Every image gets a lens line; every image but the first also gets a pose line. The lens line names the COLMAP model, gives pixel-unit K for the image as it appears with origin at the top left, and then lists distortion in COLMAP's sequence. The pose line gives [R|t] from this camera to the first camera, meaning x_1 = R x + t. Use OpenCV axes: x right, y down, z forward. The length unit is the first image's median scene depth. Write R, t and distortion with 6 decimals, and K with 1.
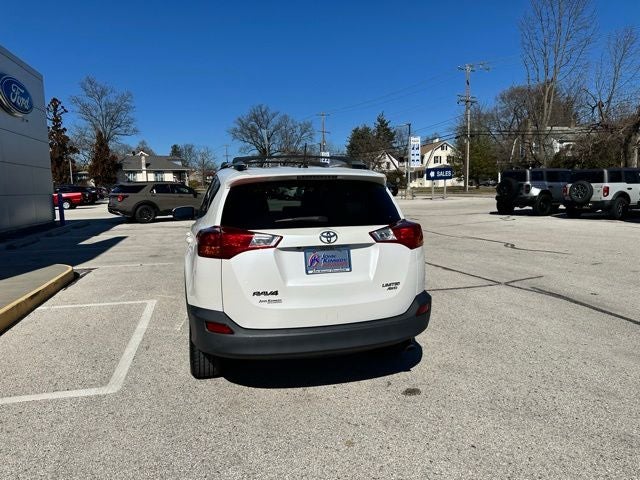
lens RADIAL K [[448.4, 0, 315.3], [0, 448.4, 240.4], [0, 0, 1]] dist [0.052527, -0.071517]
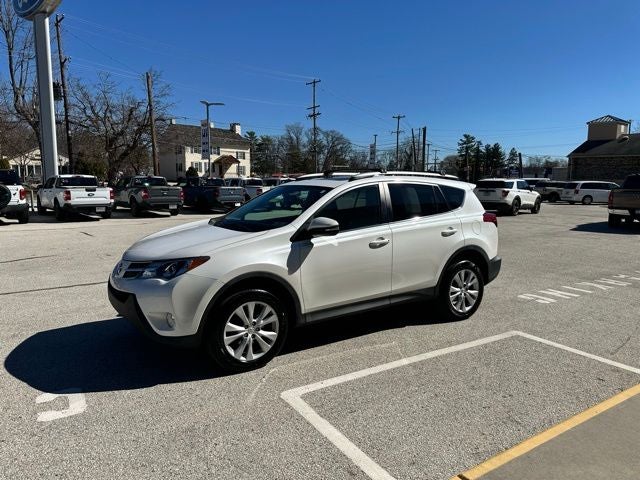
lens RADIAL K [[448.4, 0, 315.2], [0, 448.4, 240.8], [0, 0, 1]] dist [0.052527, -0.071517]
pose [[-0.310195, -0.105253, 0.944829, -0.446821], [0.109698, 0.983251, 0.145548, -0.066449], [-0.944323, 0.148794, -0.293453, 0.562155]]
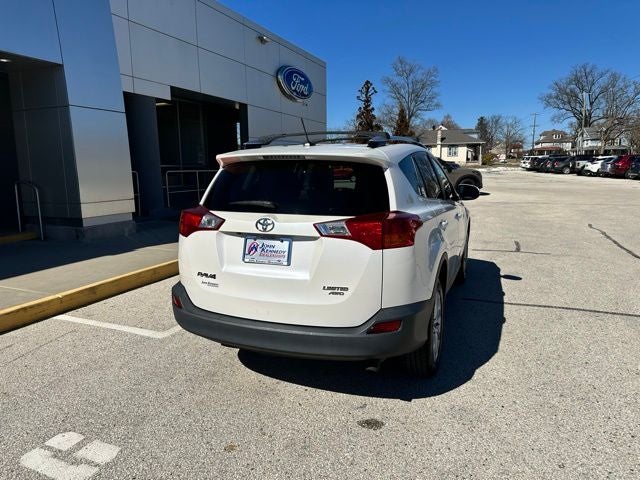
lens RADIAL K [[448.4, 0, 316.4], [0, 448.4, 243.0], [0, 0, 1]] dist [0.052527, -0.071517]
pose [[0.803193, 0.112911, -0.584920, 0.156298], [-0.076144, 0.993278, 0.087181, -0.013867], [0.590832, -0.025486, 0.806392, 0.080599]]
